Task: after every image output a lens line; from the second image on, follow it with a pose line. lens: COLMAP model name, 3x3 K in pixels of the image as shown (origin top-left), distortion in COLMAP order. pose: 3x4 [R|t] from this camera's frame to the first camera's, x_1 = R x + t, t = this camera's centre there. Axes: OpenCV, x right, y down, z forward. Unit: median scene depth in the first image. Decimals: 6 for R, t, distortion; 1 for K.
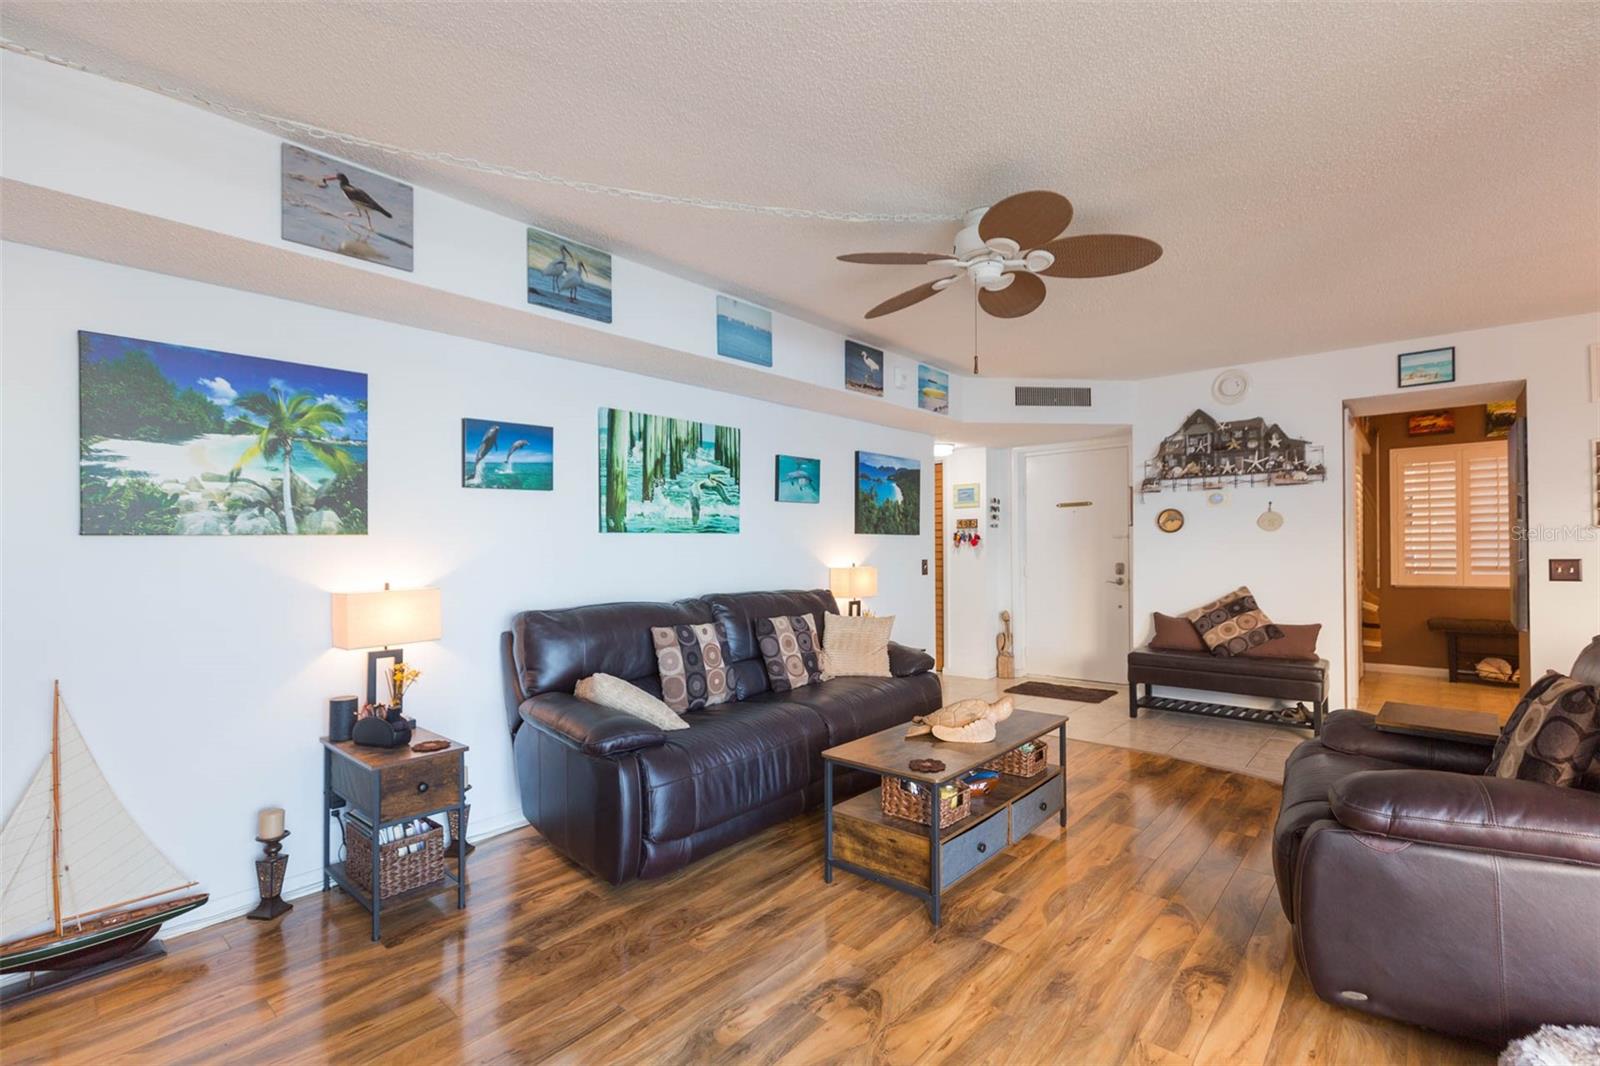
lens RADIAL K [[723.8, 0, 805.8], [0, 723.8, 549.7], [0, 0, 1]] dist [0.004348, -0.002128]
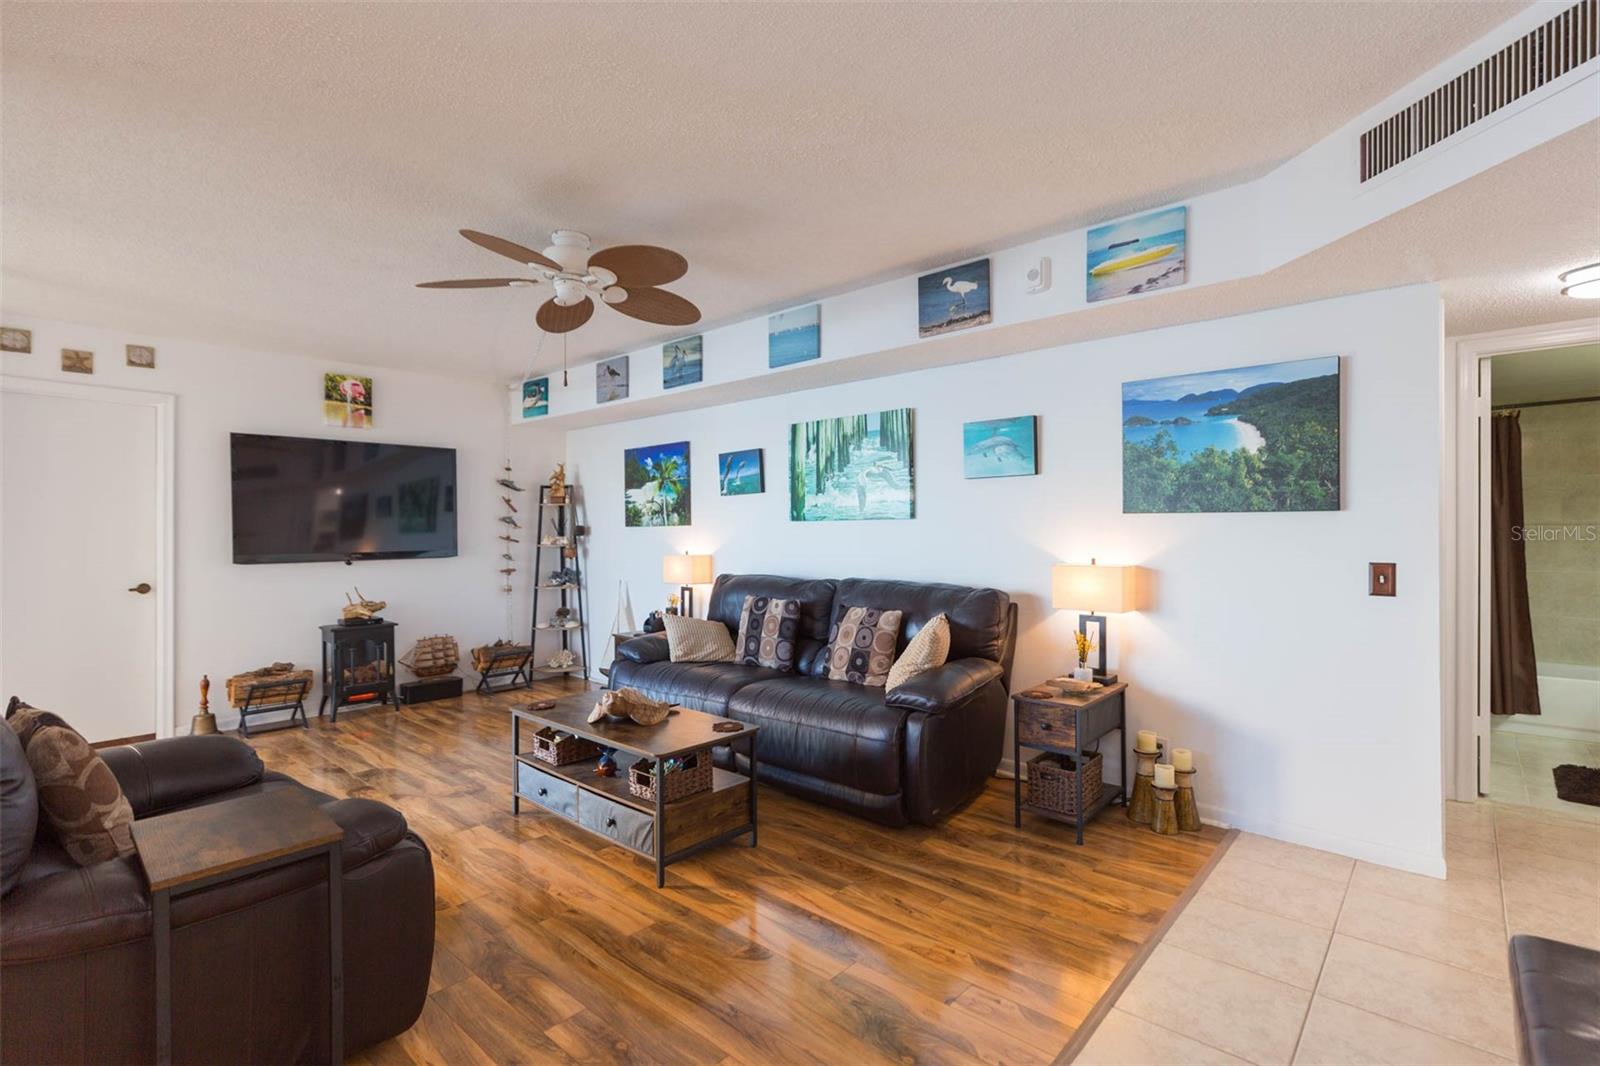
lens RADIAL K [[723.8, 0, 796.5], [0, 723.8, 532.8], [0, 0, 1]] dist [0.004348, -0.002128]
pose [[-0.008051, 0.014807, -0.999858, 0.983494], [0.004194, 0.999882, 0.014774, -0.021198], [0.999959, -0.004075, -0.008112, 0.986817]]
